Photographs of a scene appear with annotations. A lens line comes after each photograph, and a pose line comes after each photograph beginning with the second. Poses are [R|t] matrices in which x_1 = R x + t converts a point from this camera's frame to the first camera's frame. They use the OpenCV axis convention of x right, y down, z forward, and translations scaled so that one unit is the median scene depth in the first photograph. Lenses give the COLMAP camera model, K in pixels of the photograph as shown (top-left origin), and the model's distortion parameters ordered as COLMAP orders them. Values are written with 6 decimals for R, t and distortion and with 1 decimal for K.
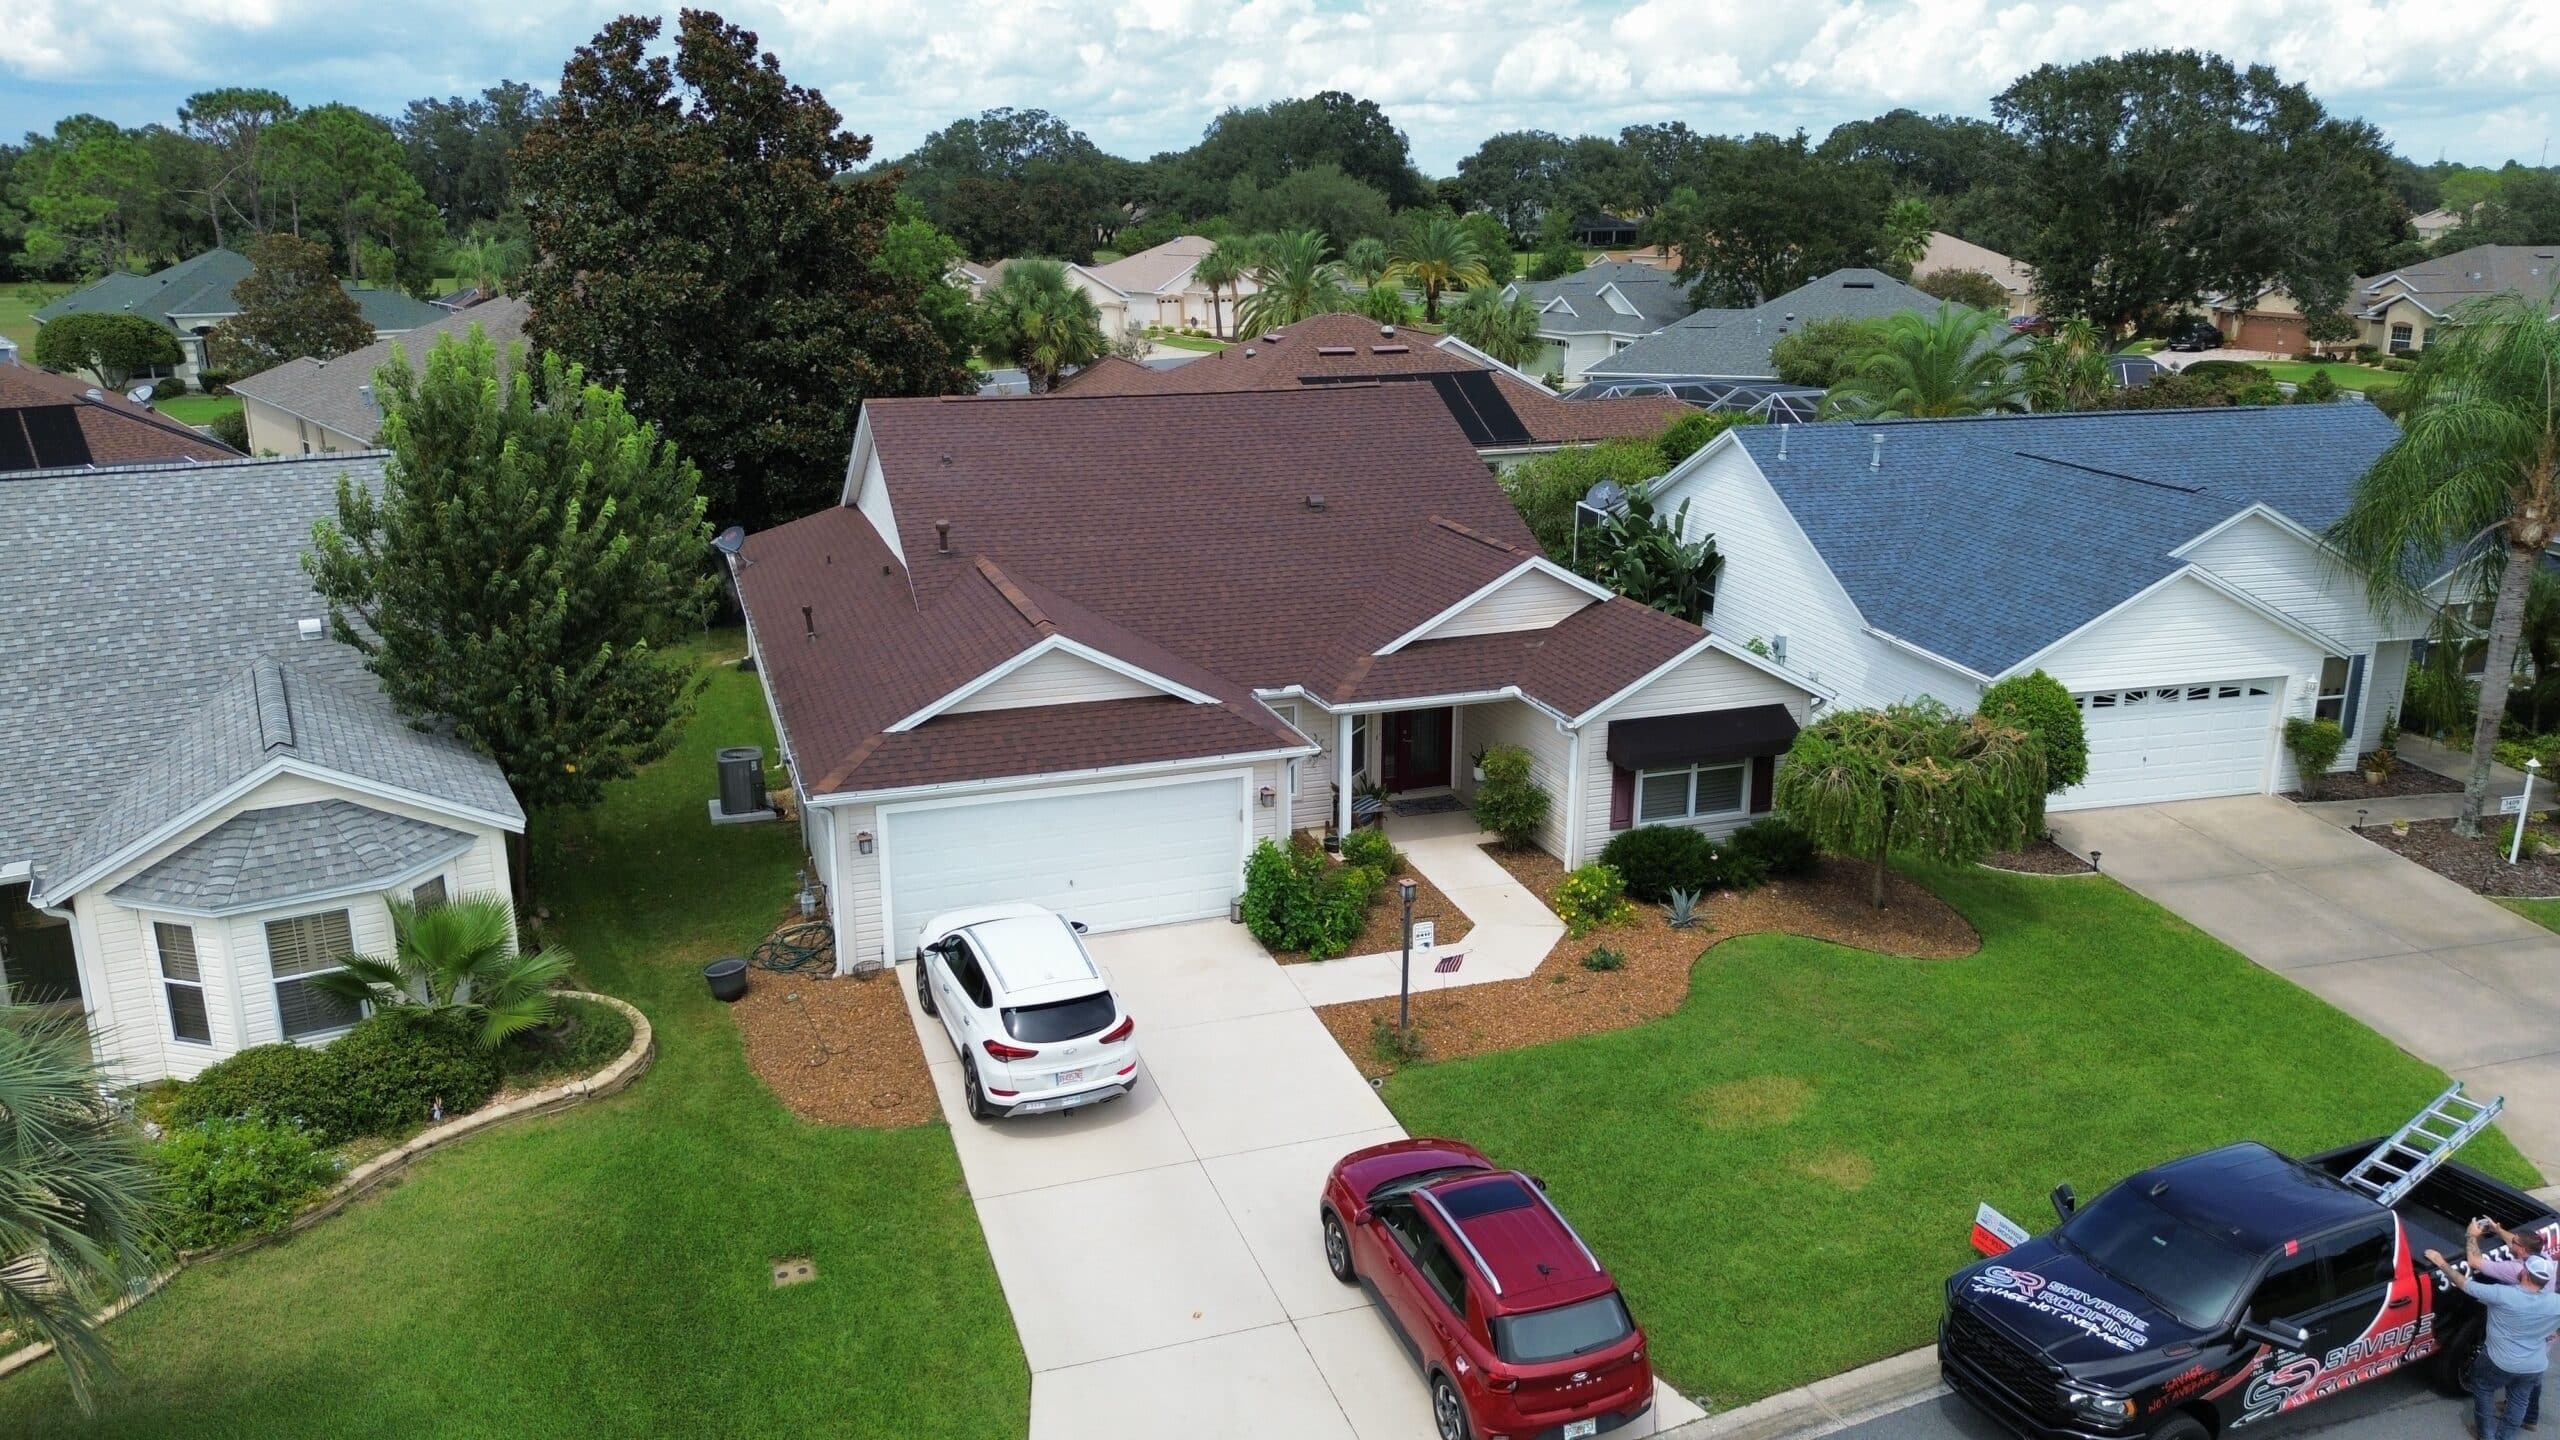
lens RADIAL K [[1811.1, 0, 1280.0], [0, 1811.1, 720.0], [0, 0, 1]] dist [0.069484, -0.078159]
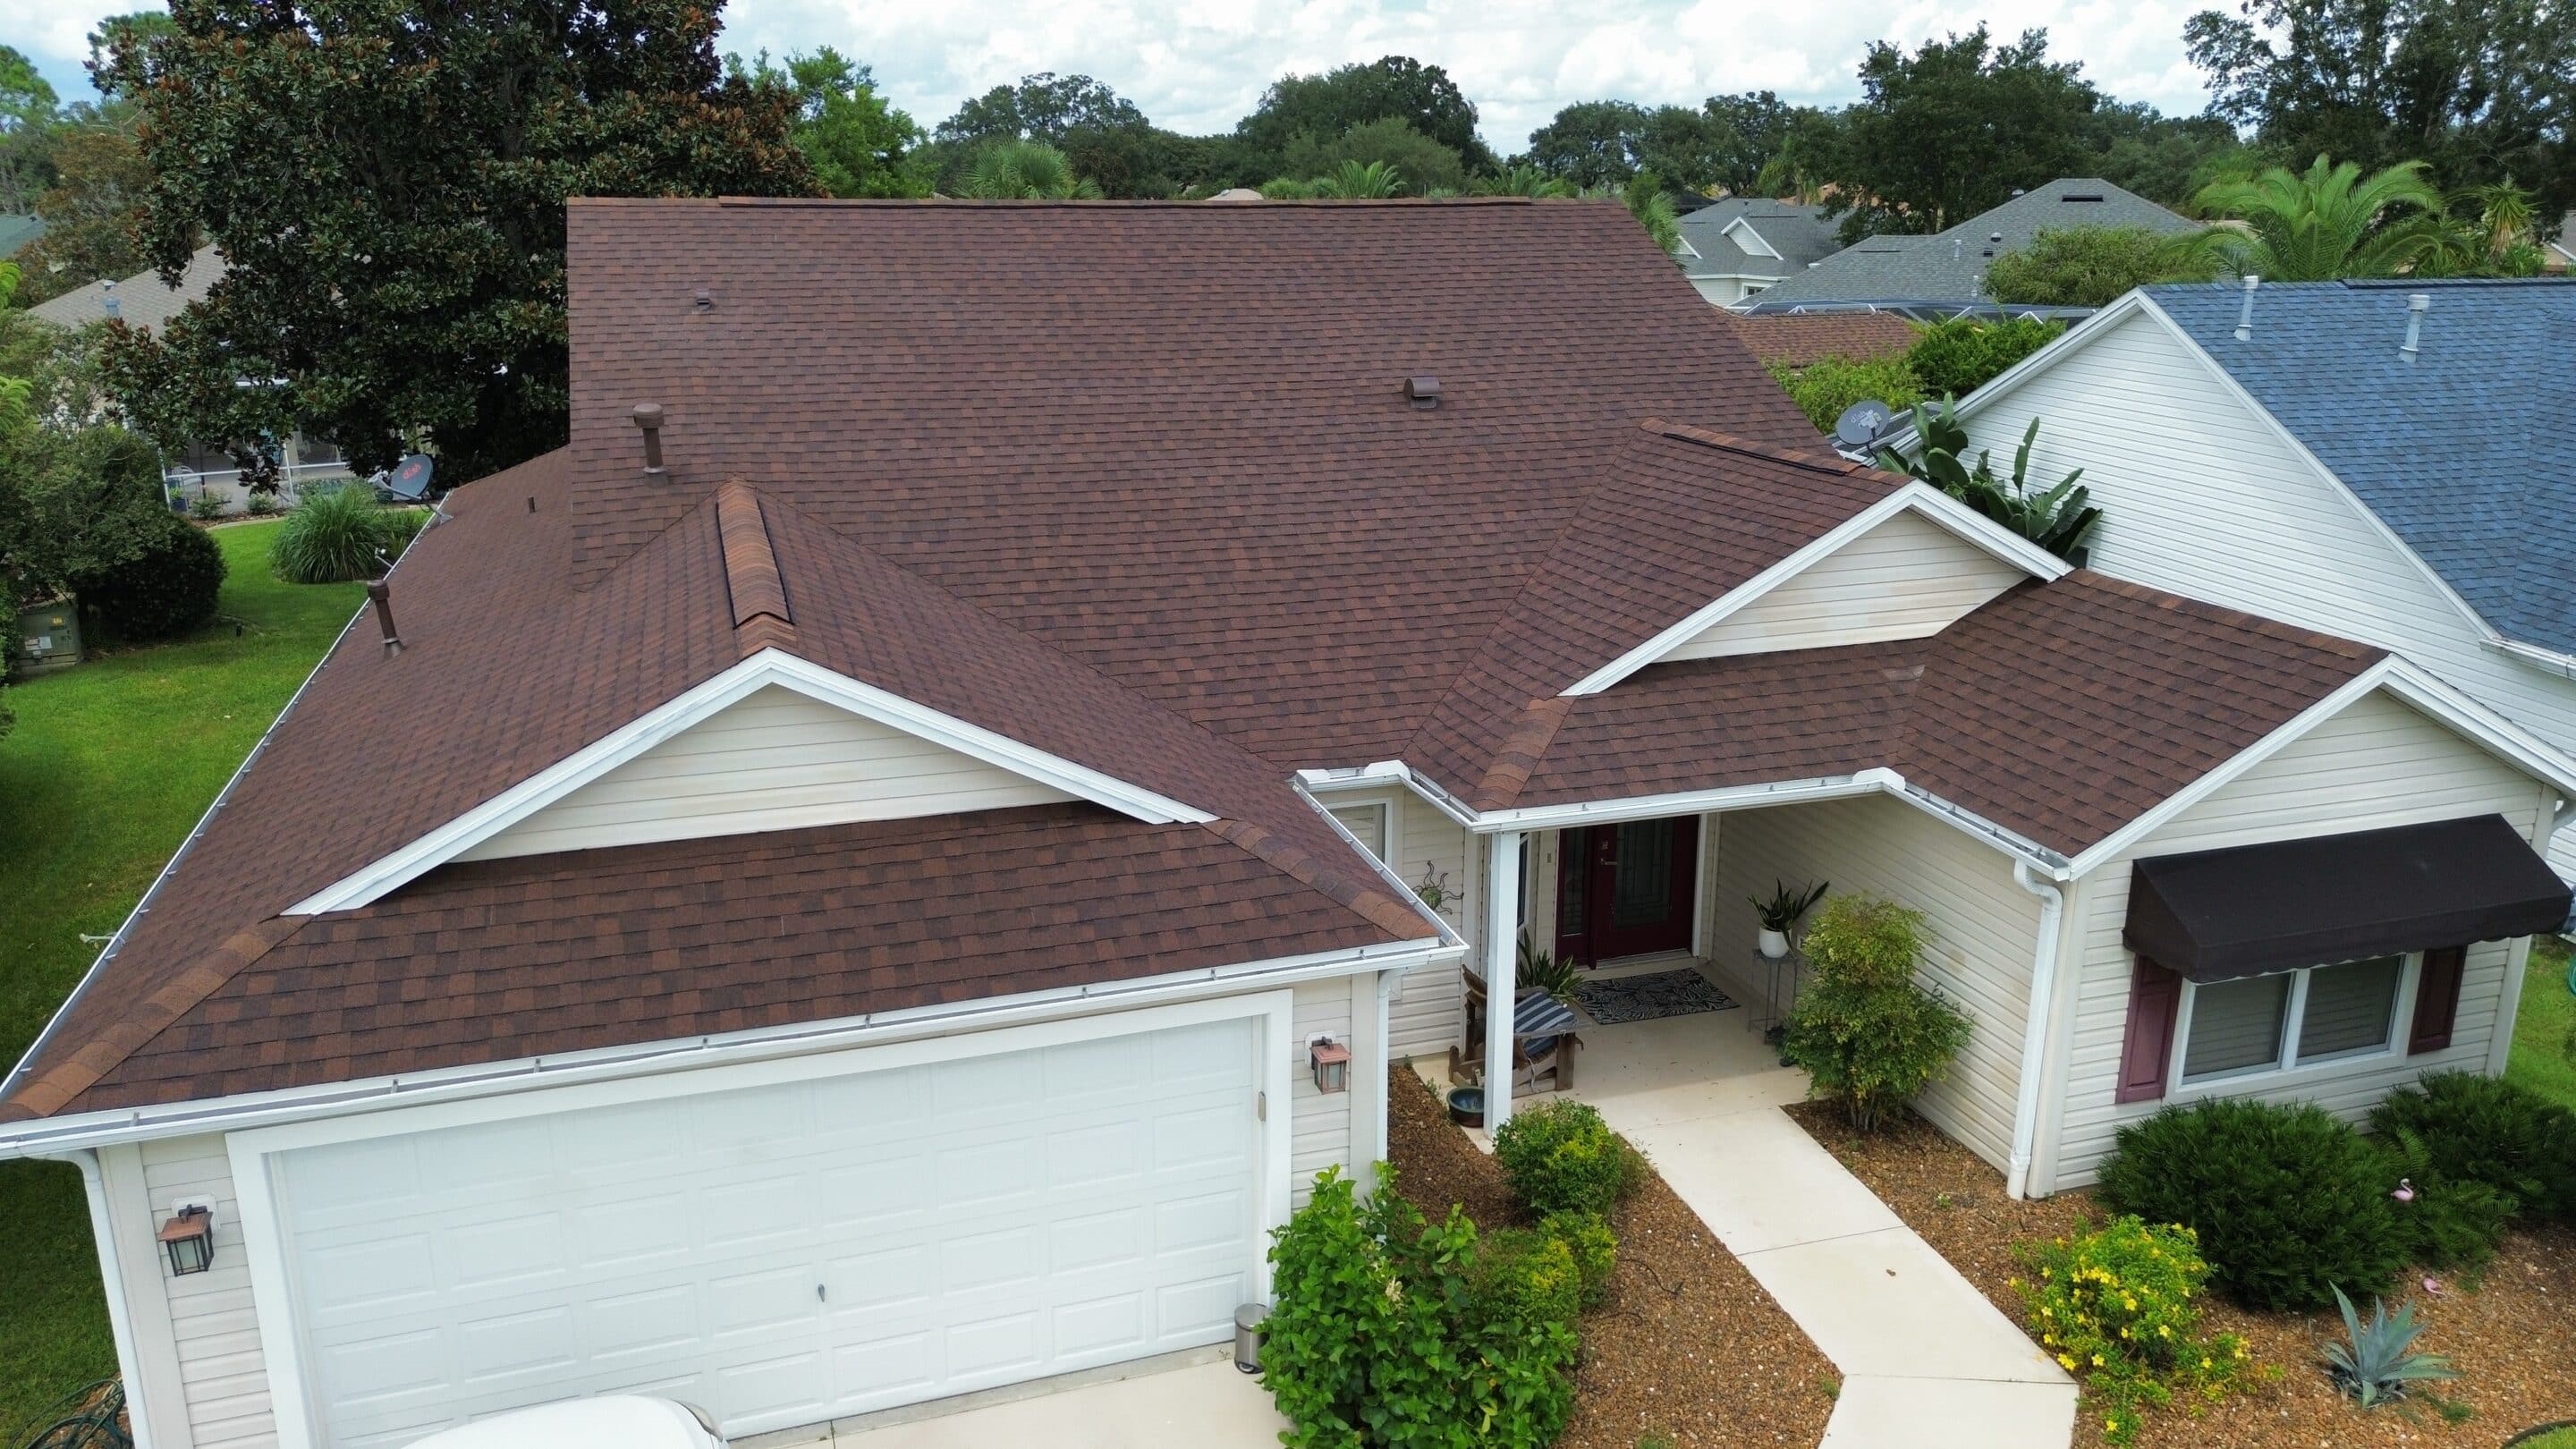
lens RADIAL K [[1829.3, 0, 1288.0], [0, 1829.3, 724.5], [0, 0, 1]] dist [0.035735, -0.021966]
pose [[0.999651, 0.007064, -0.025446, -0.005507], [-0.007046, 0.999975, 0.000778, -0.027995], [0.025451, -0.000599, 0.999676, 0.530862]]
